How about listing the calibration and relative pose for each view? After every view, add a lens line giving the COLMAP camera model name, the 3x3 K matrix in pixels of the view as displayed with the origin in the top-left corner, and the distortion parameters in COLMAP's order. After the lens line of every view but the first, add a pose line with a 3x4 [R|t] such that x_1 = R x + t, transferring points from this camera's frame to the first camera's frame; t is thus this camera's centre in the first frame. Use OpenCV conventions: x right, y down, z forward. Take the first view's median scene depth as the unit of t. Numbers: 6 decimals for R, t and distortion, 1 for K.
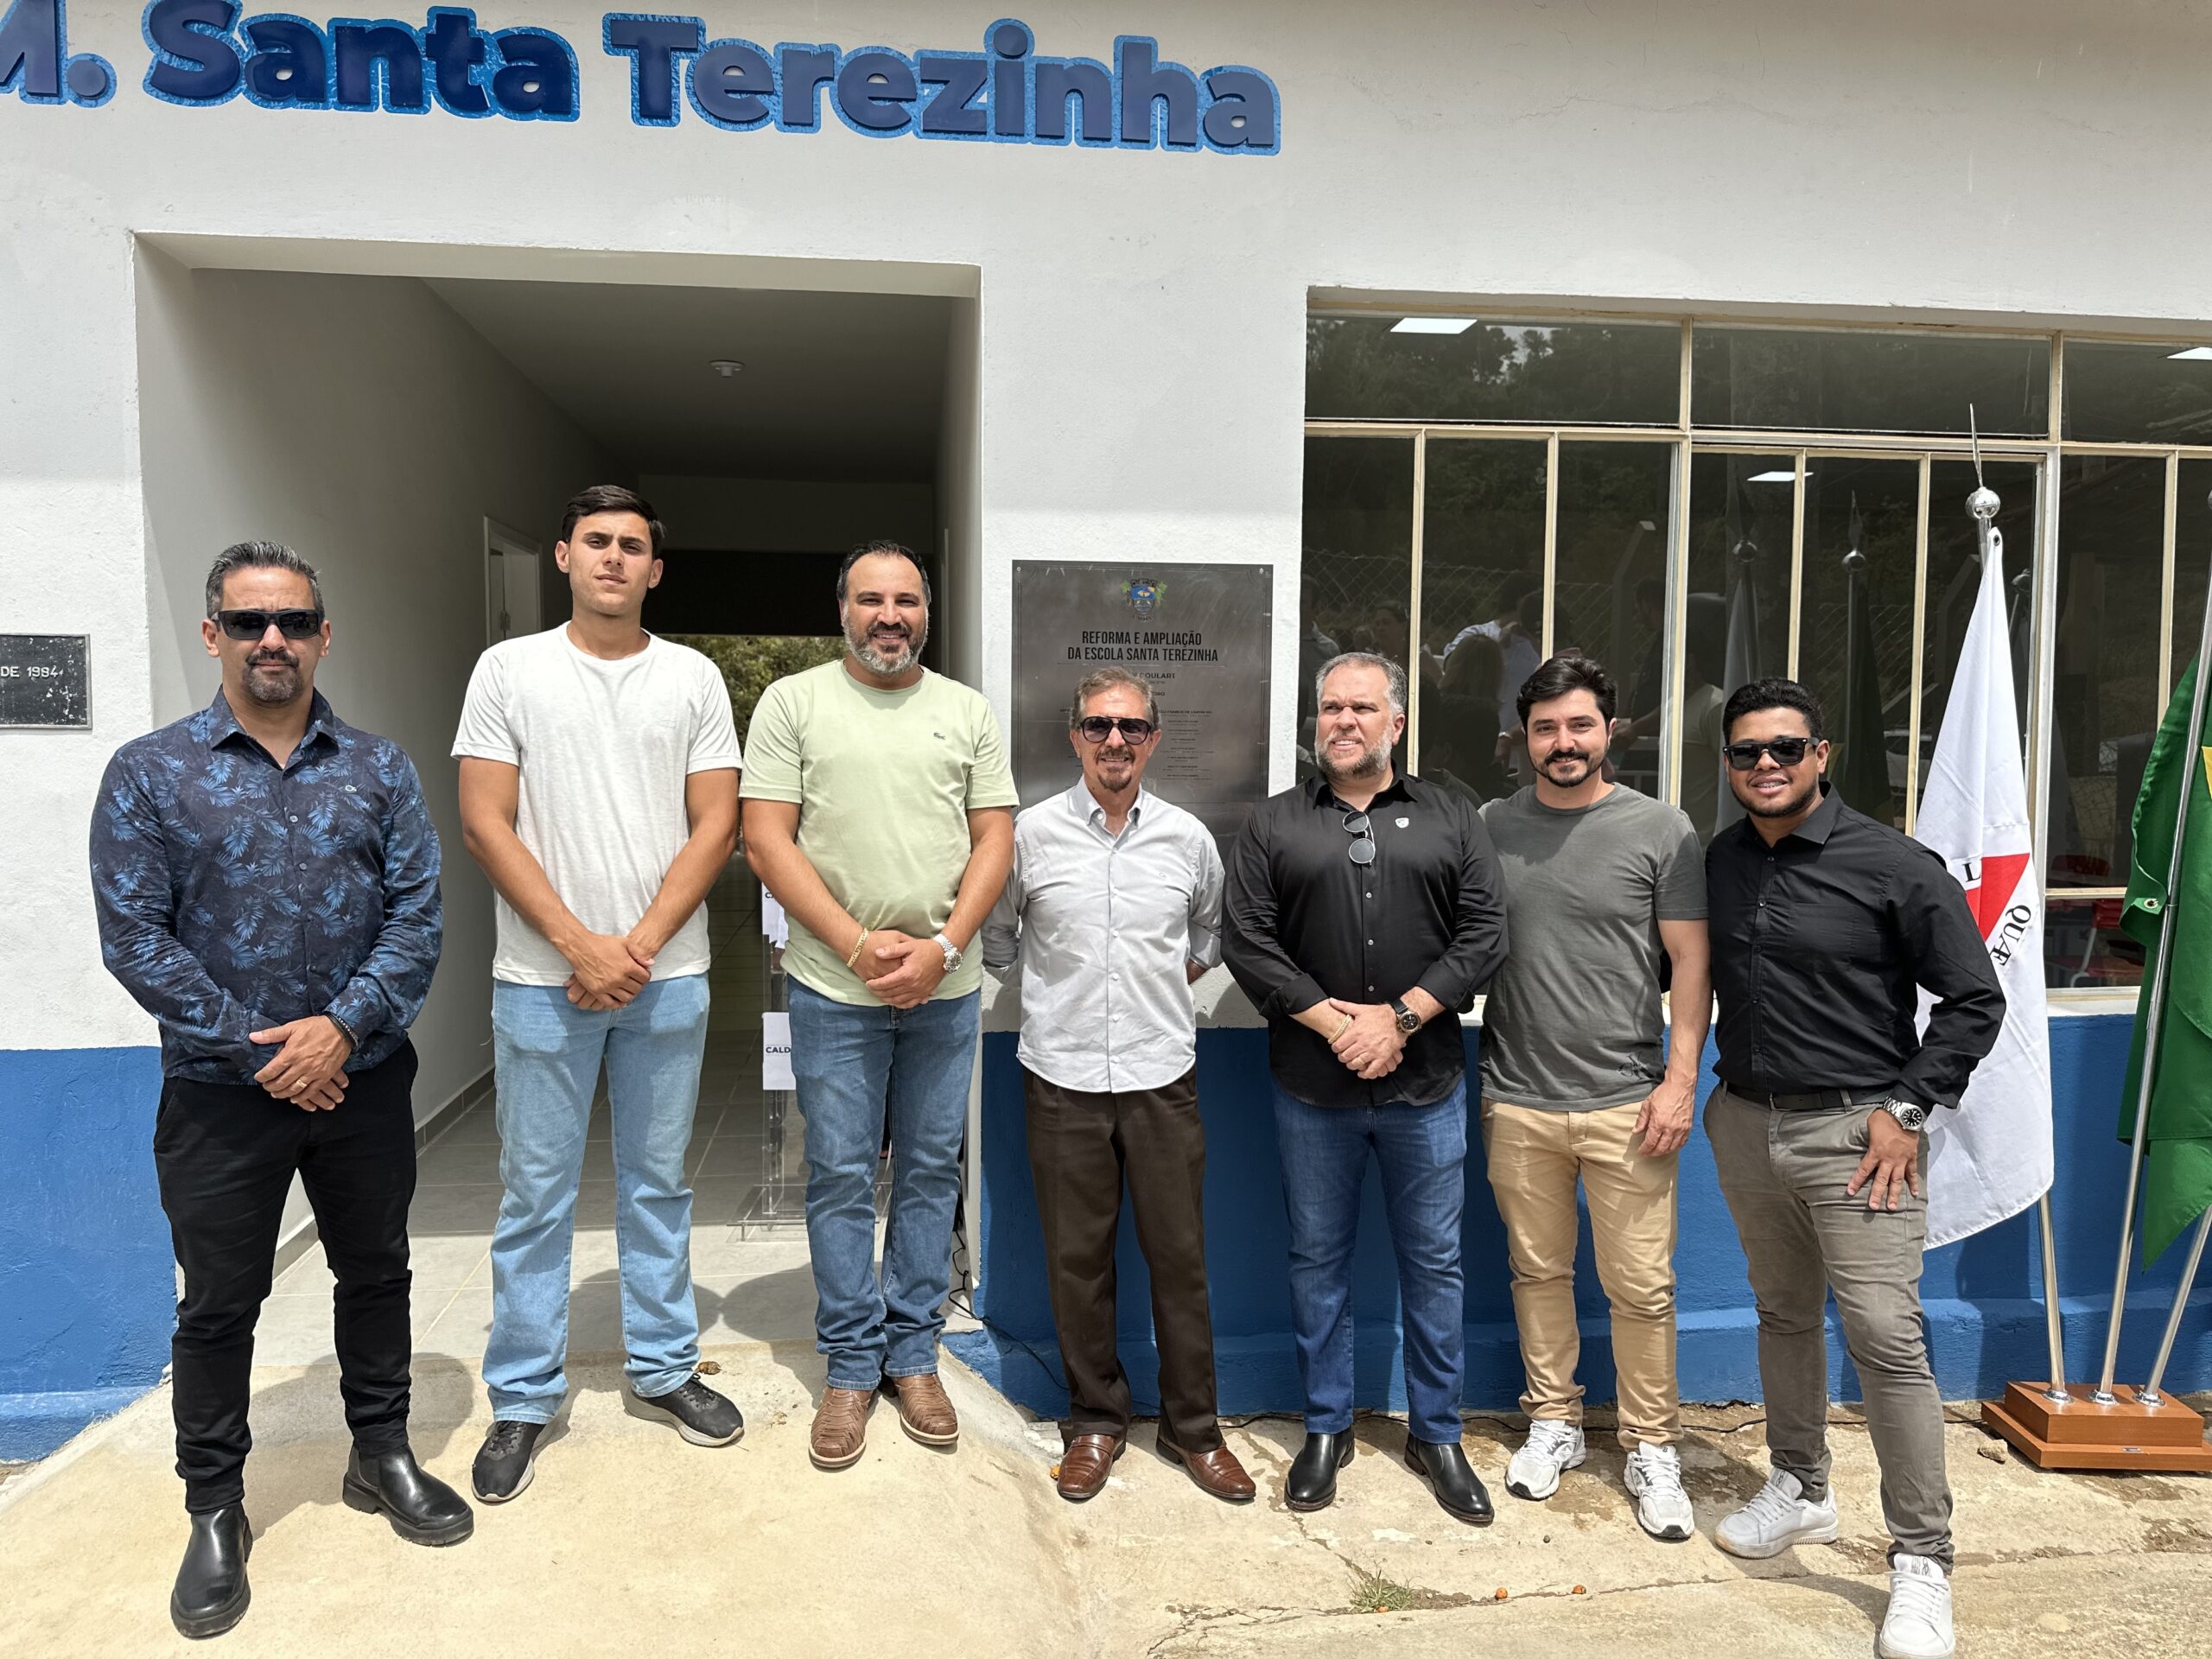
lens RADIAL K [[1540.6, 0, 1108.1], [0, 1540.6, 842.7], [0, 0, 1]] dist [0.020009, -0.007178]
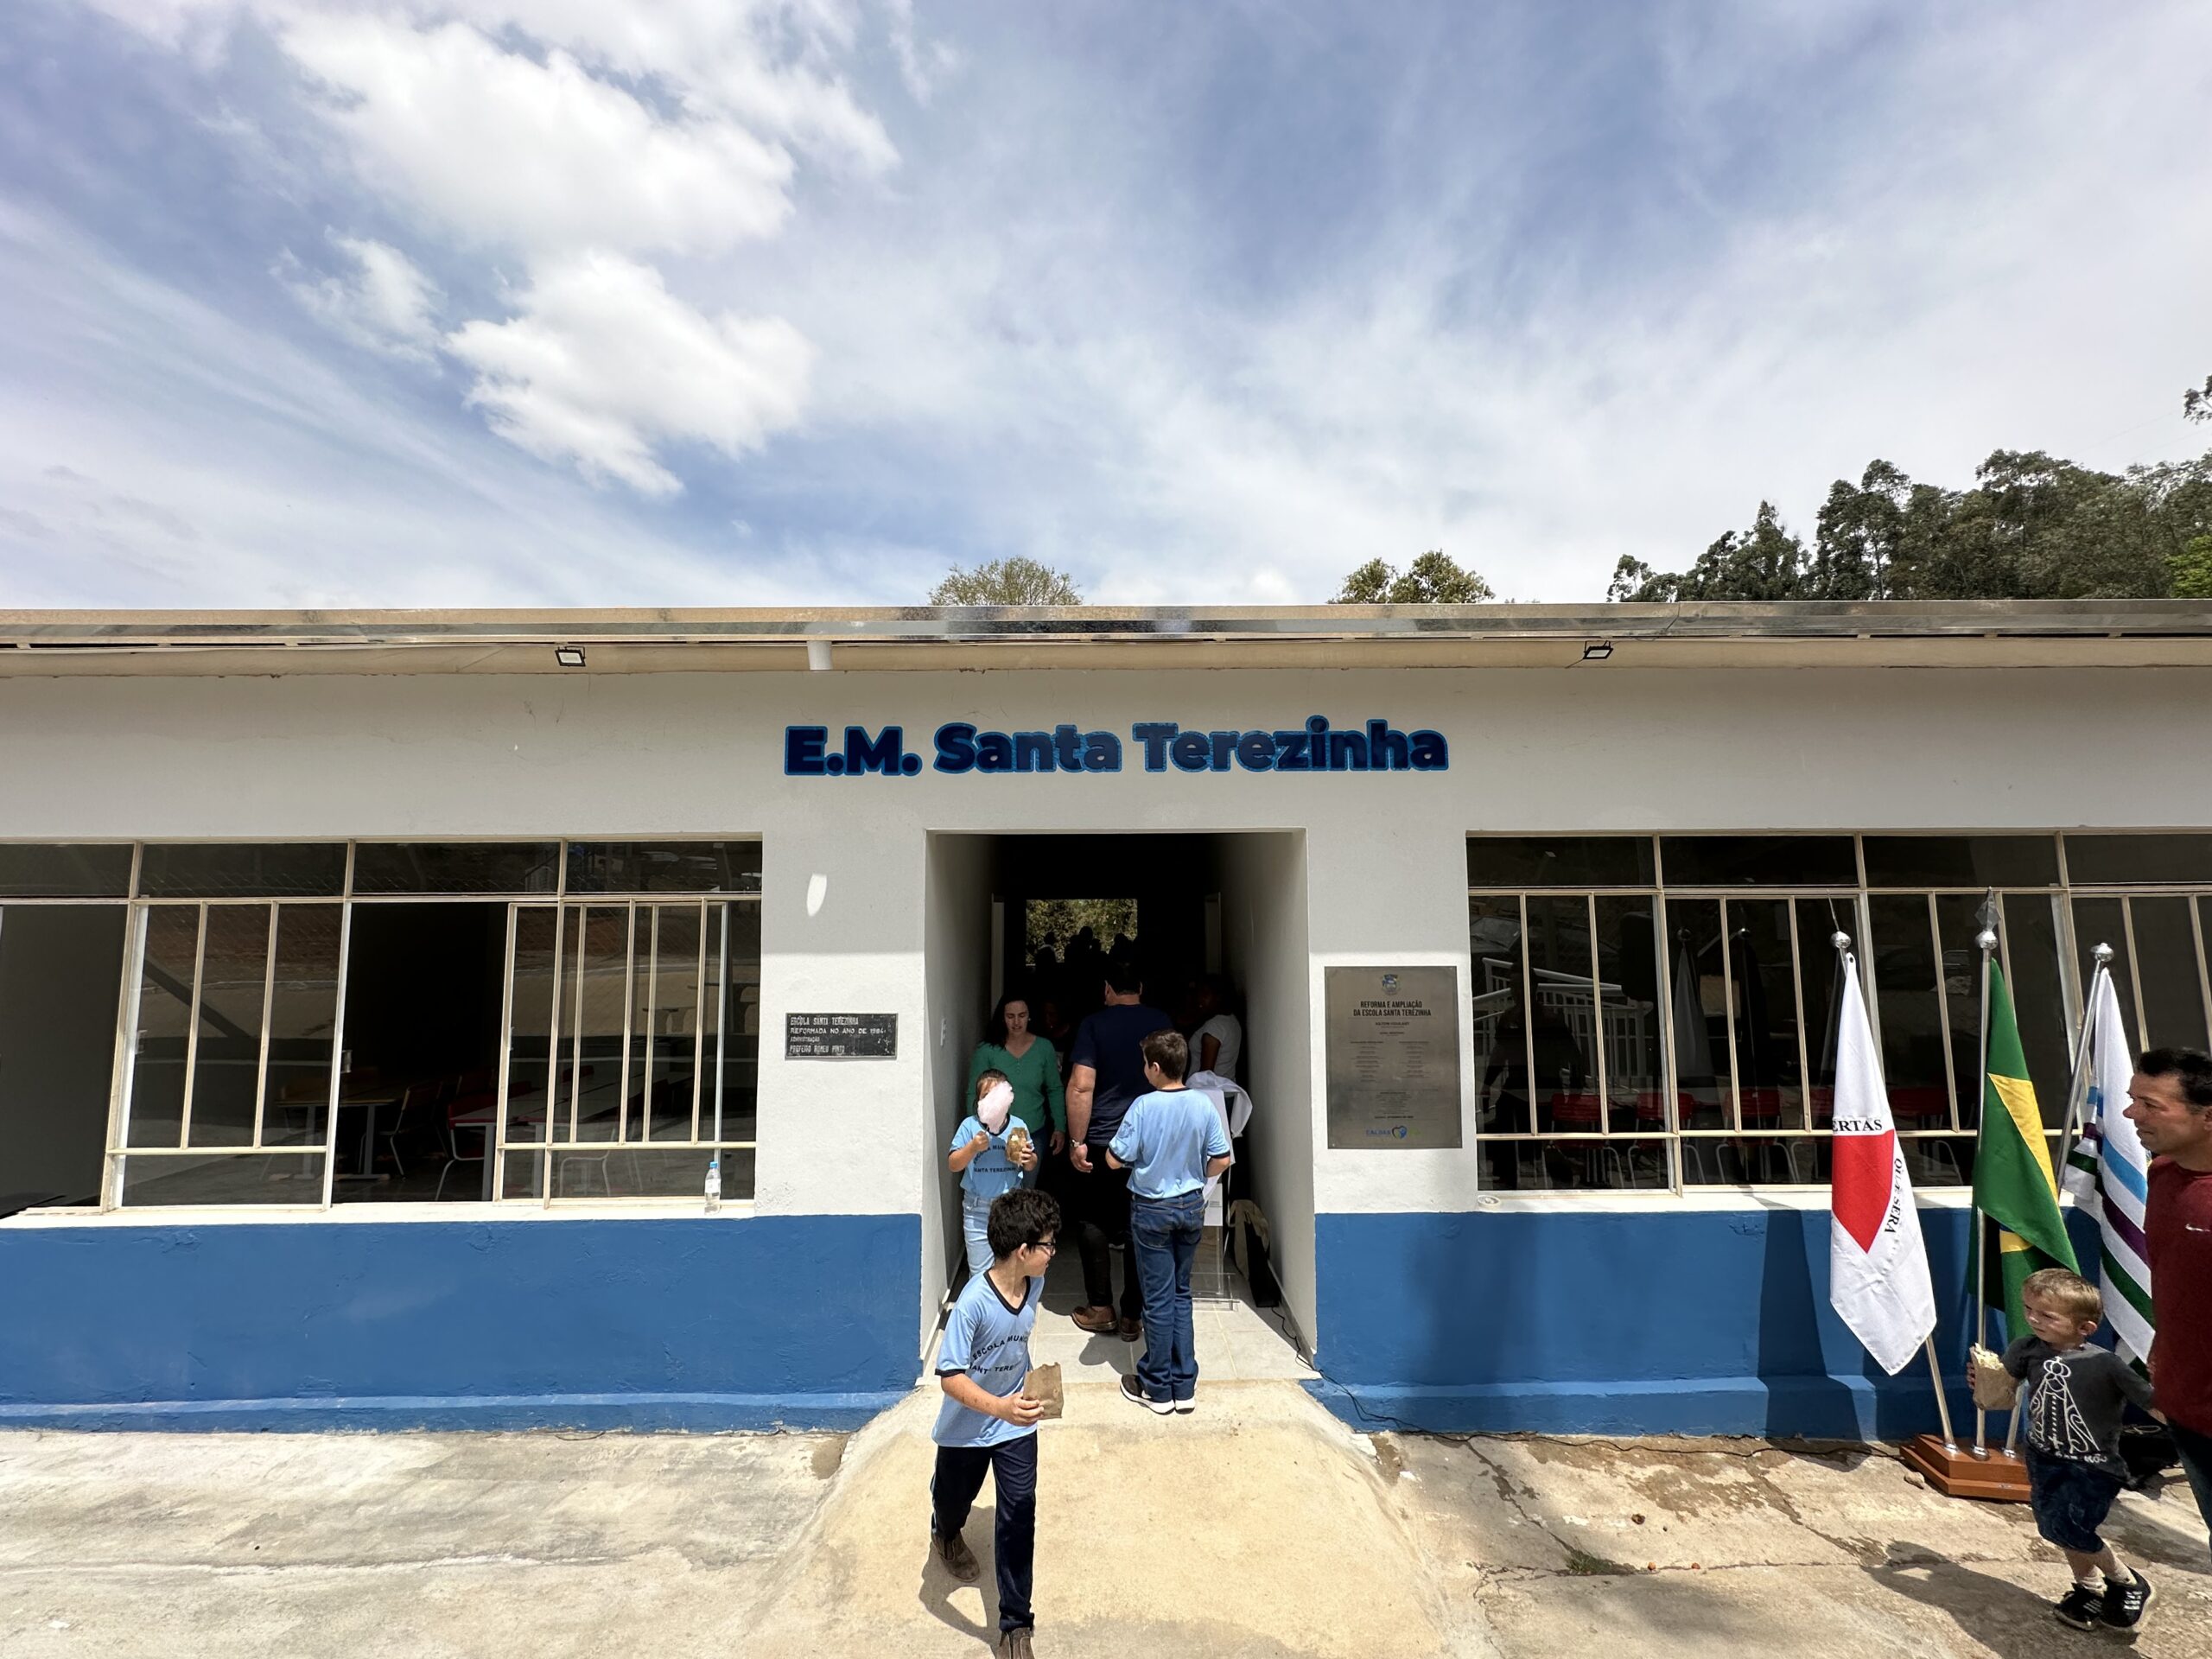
lens RADIAL K [[885.1, 0, 1107.6], [0, 885.1, 835.8], [0, 0, 1]] dist [0.003020, 0.000376]
pose [[0.994292, -0.018090, -0.105148, -0.227867], [0.001336, 0.987555, -0.157265, -0.177715], [0.106685, 0.156227, 0.981943, -0.204166]]
